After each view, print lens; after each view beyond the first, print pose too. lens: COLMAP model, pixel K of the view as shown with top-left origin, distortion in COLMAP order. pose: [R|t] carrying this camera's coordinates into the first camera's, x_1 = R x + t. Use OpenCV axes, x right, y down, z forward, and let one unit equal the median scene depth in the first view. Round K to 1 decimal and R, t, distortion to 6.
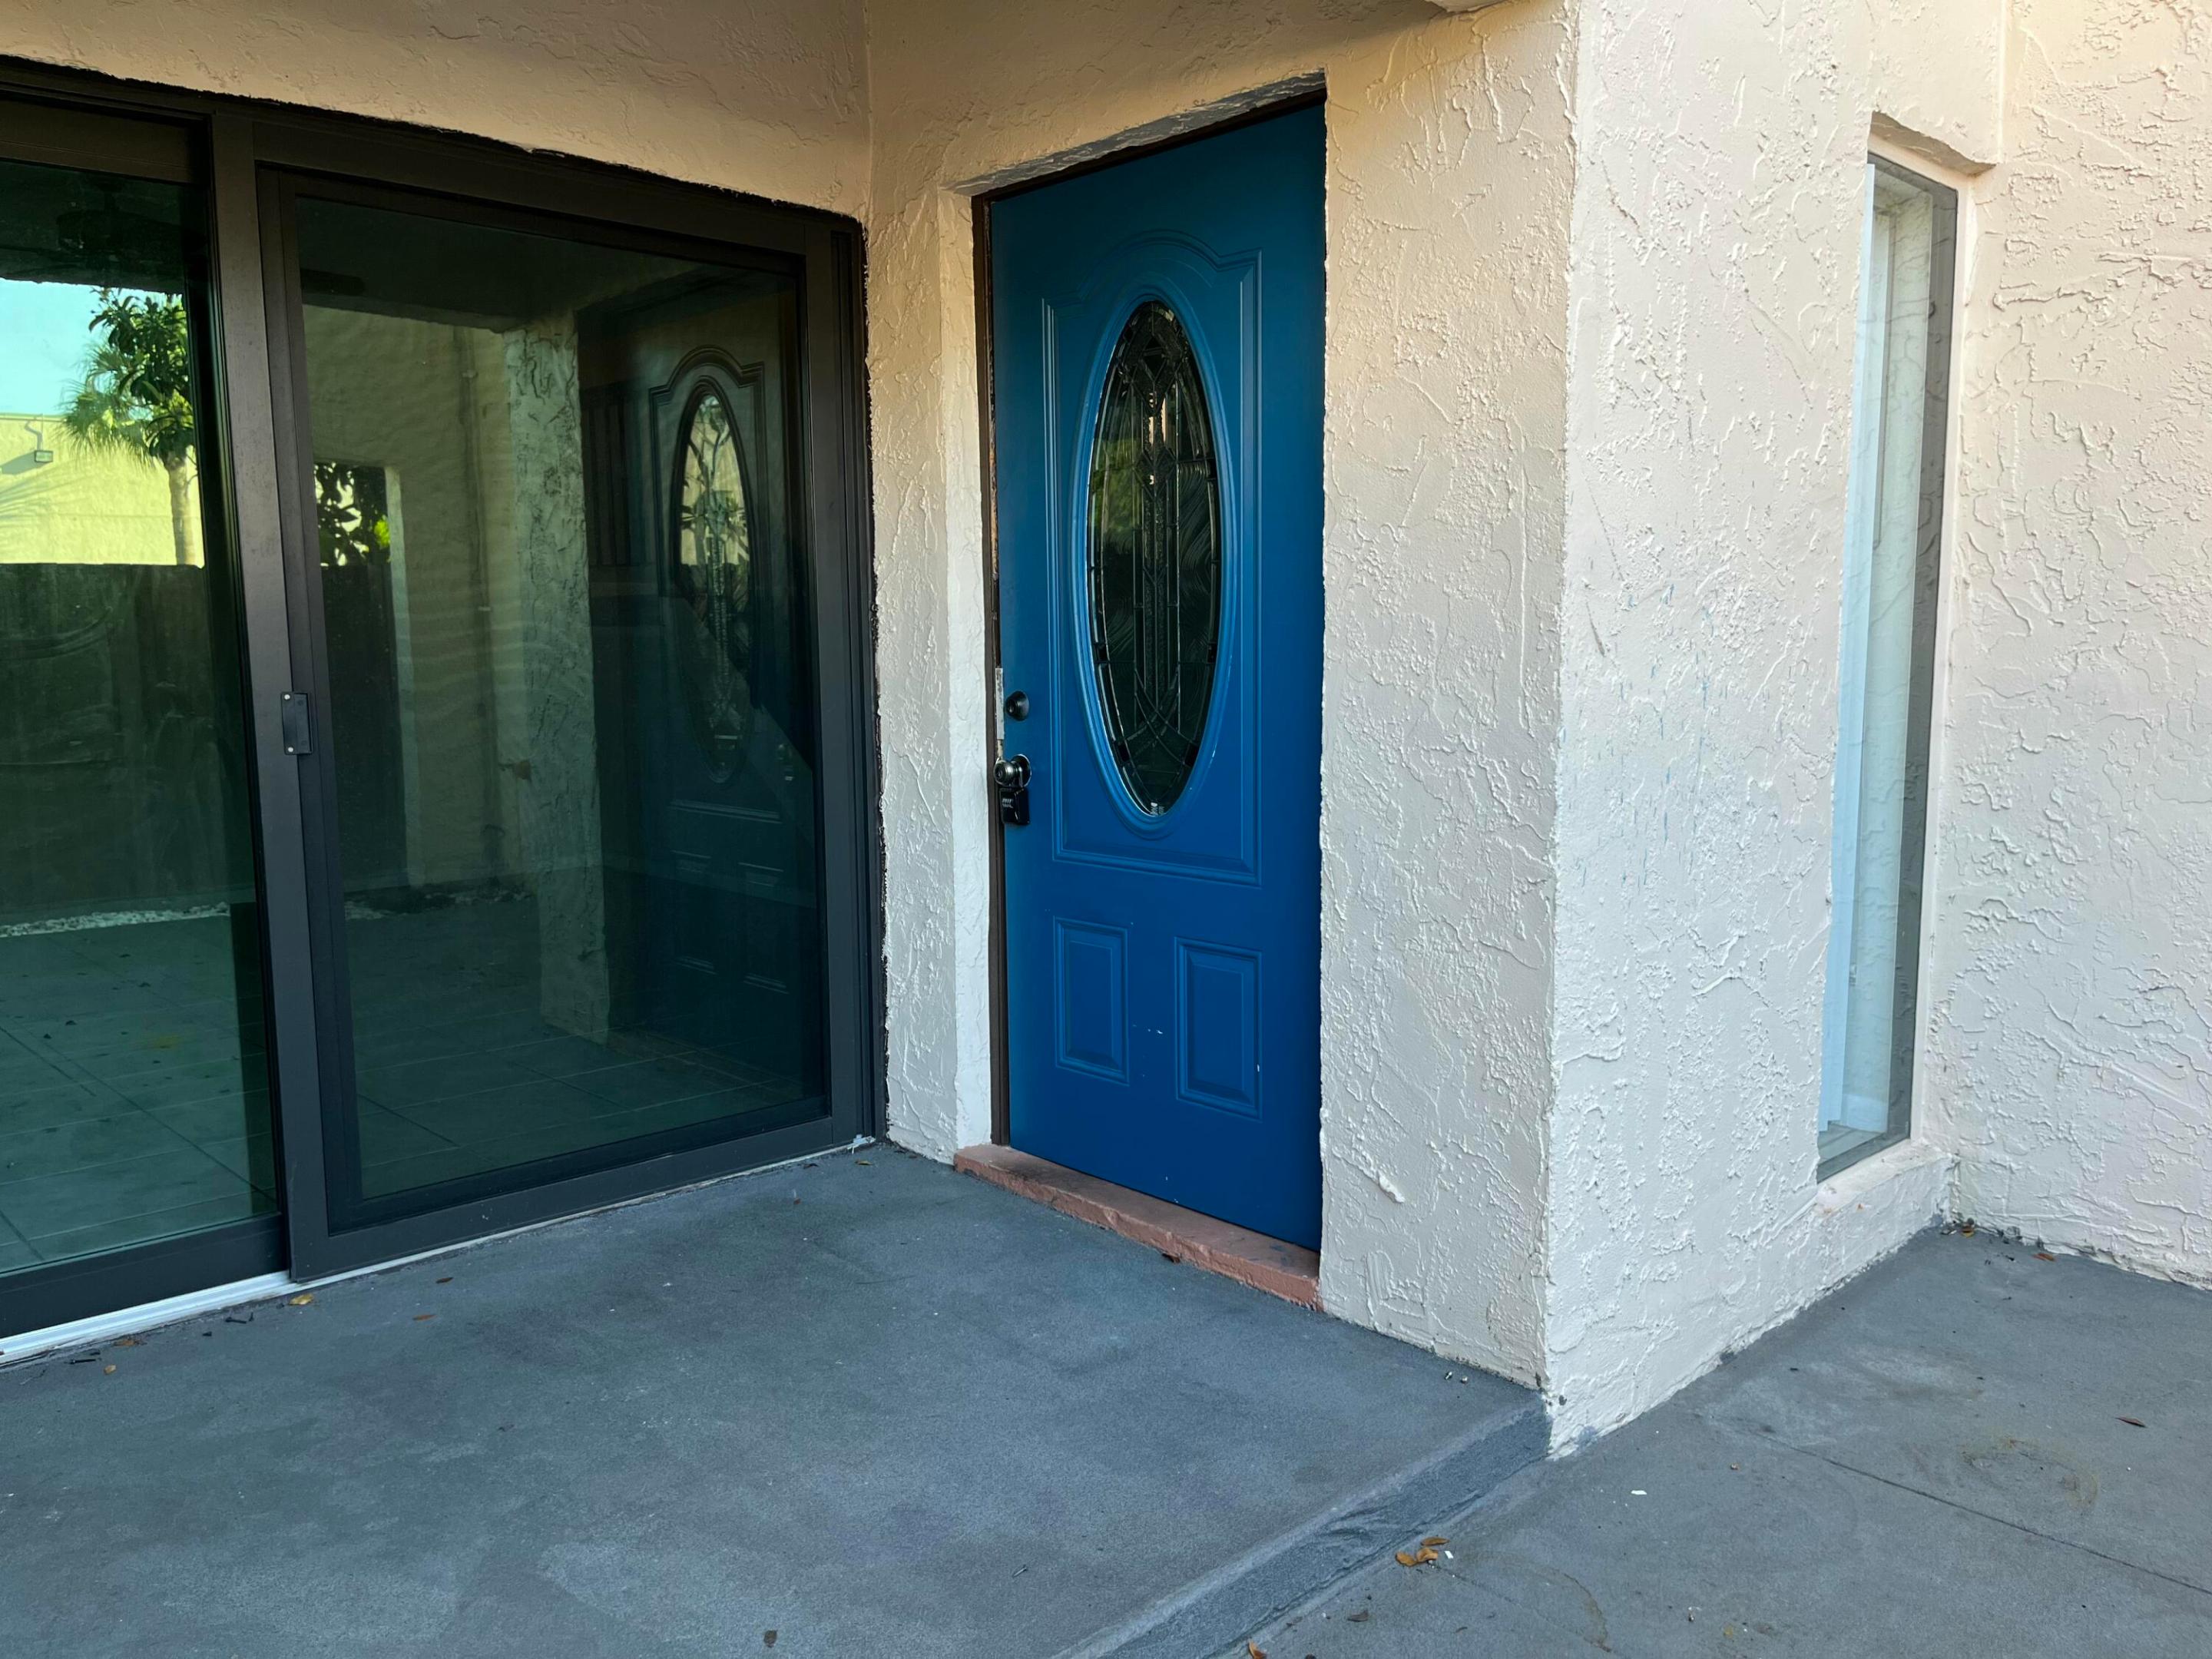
lens RADIAL K [[1702.0, 0, 1097.7], [0, 1702.0, 841.4], [0, 0, 1]] dist [0.069666, -0.100339]
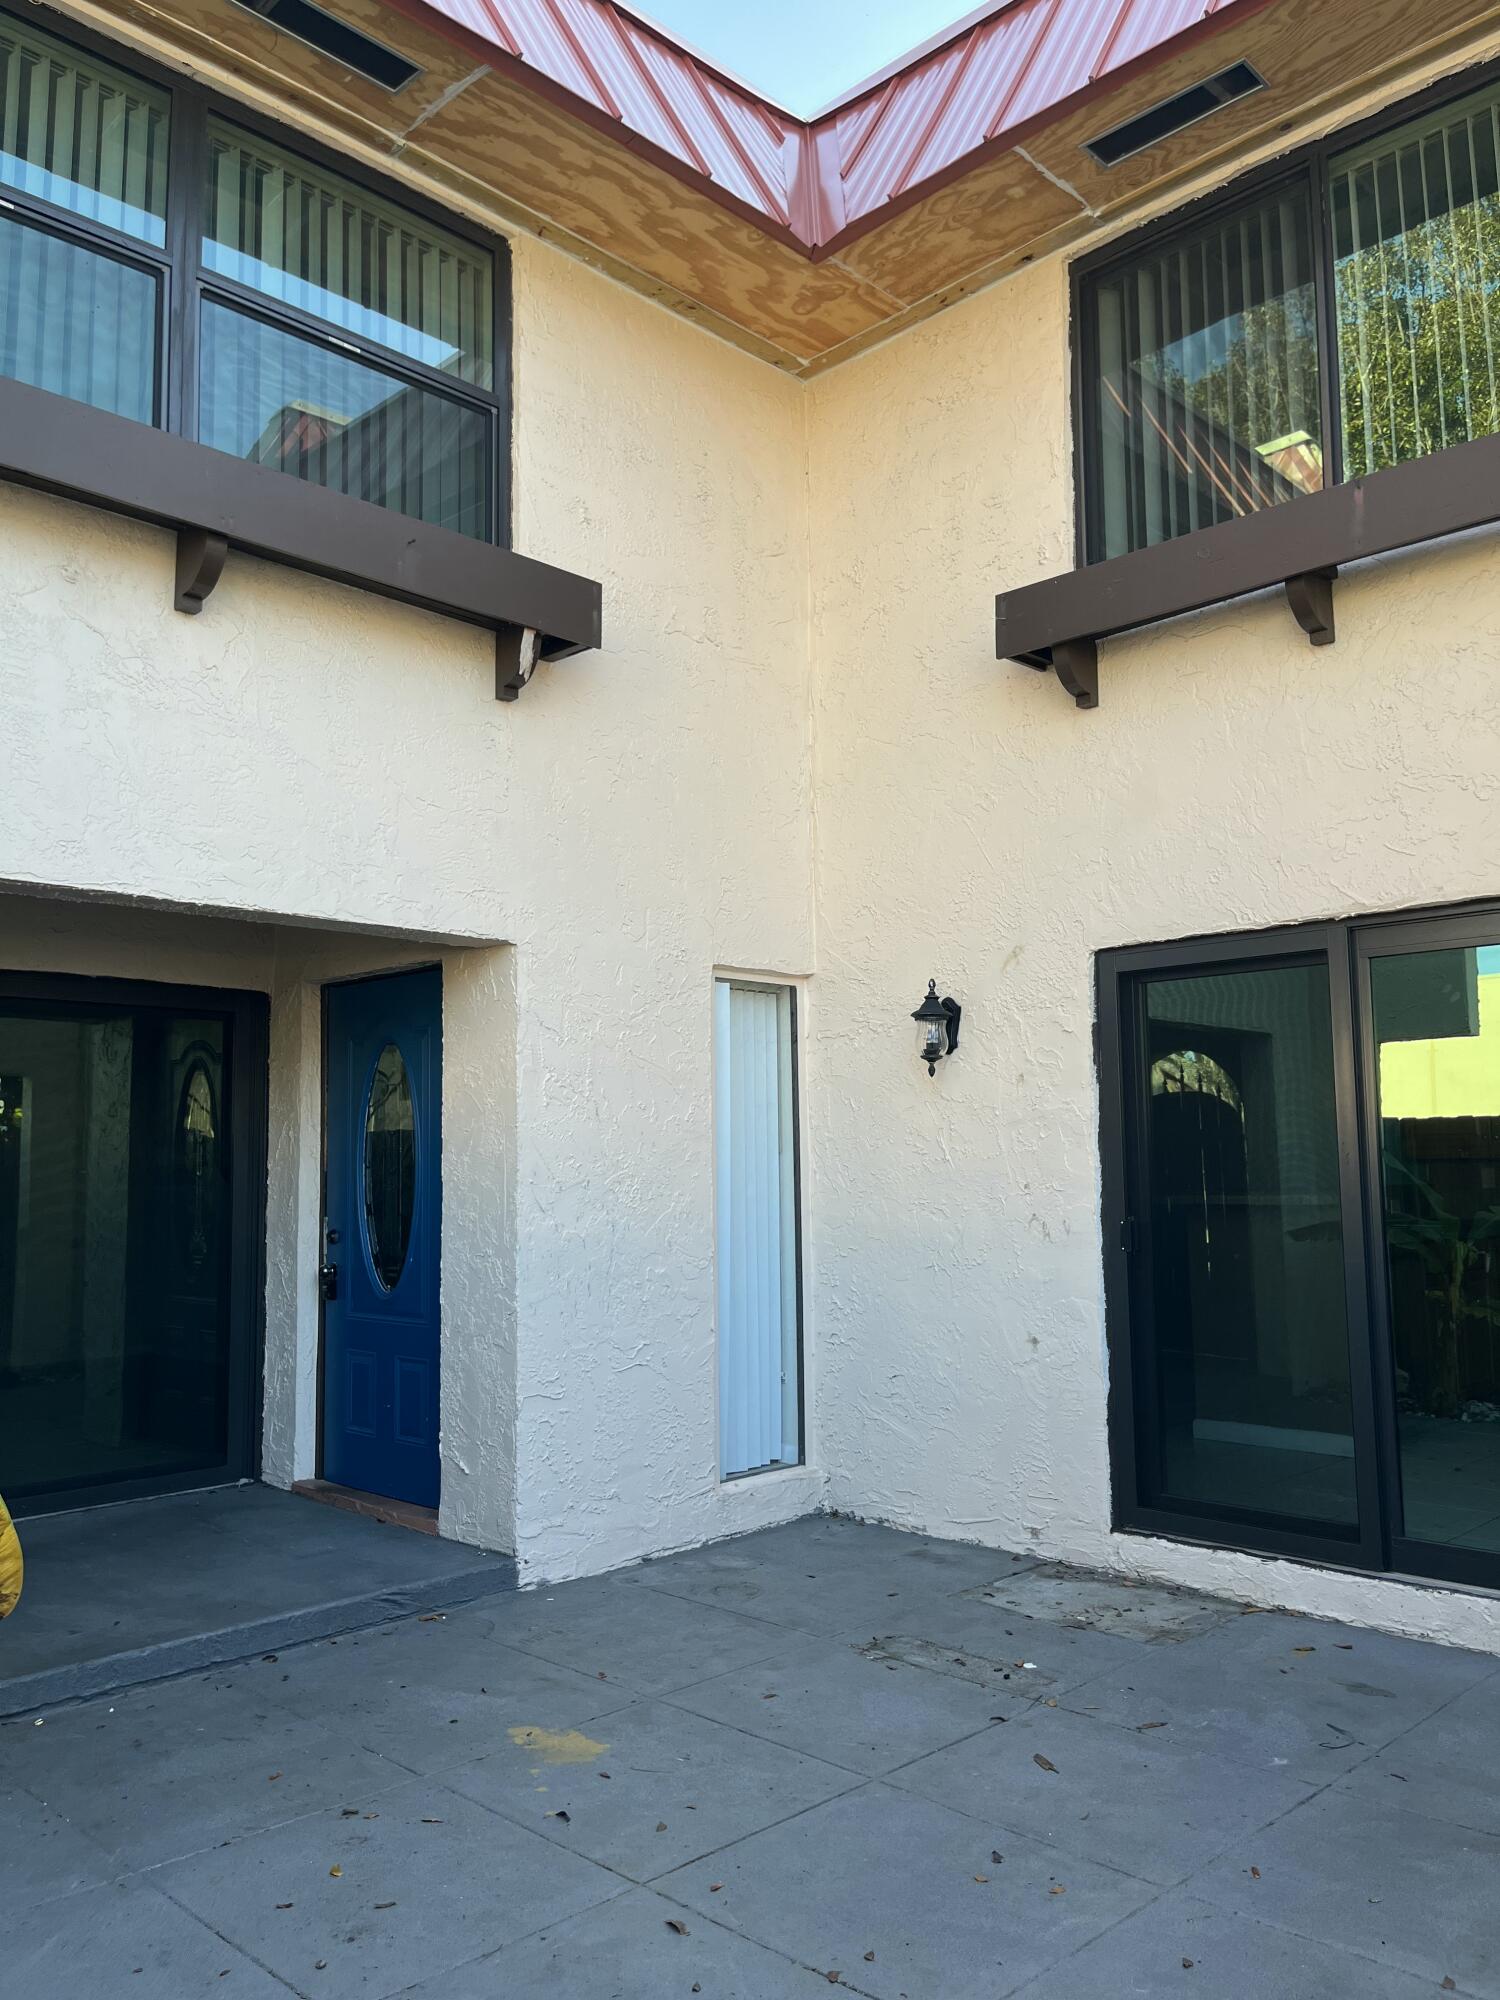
lens RADIAL K [[1547.9, 0, 748.8], [0, 1547.9, 1013.7], [0, 0, 1]] dist [0.046516, -0.061247]
pose [[0.999110, -0.001316, 0.042169, 0.363527], [0.010541, 0.975601, -0.219299, 0.067279], [-0.040852, 0.219548, 0.974746, -0.823032]]
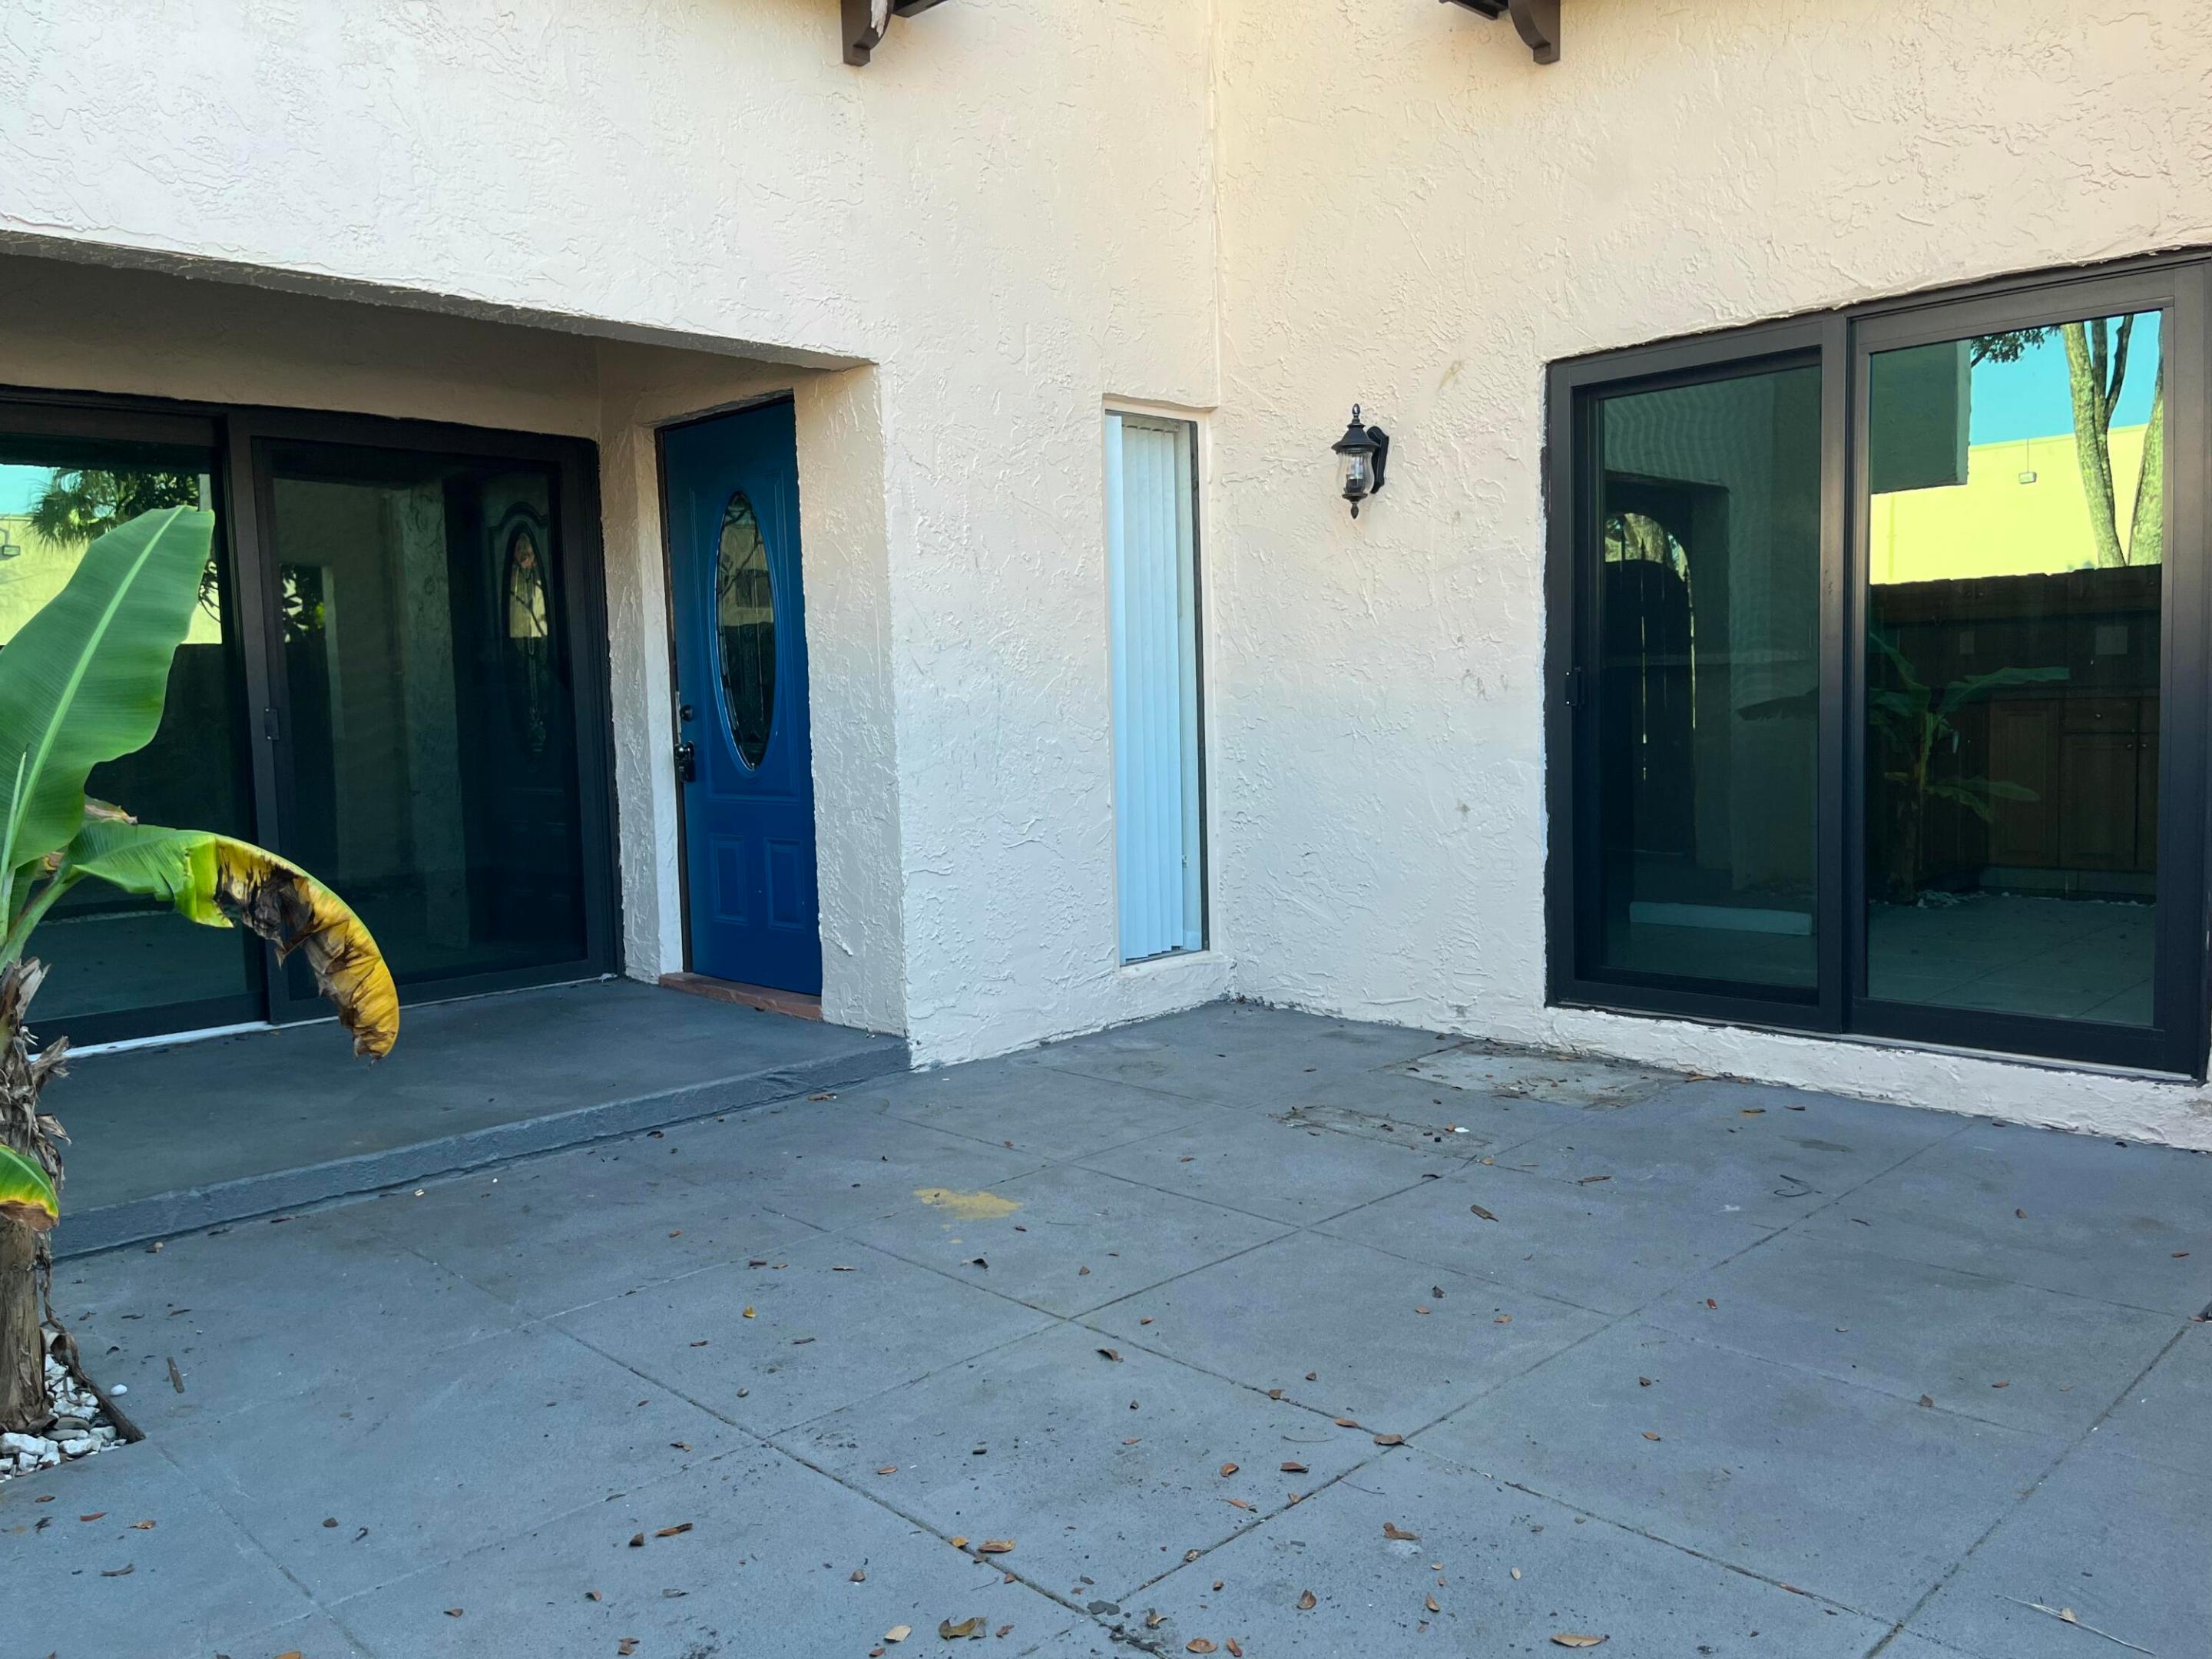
lens RADIAL K [[1712.0, 0, 1106.0], [0, 1712.0, 829.5], [0, 0, 1]] dist [0.046516, -0.061247]
pose [[0.999205, -0.022985, 0.032559, 0.334816], [0.024360, 0.998800, -0.042482, 0.129155], [-0.031544, 0.043242, 0.998567, -0.795562]]
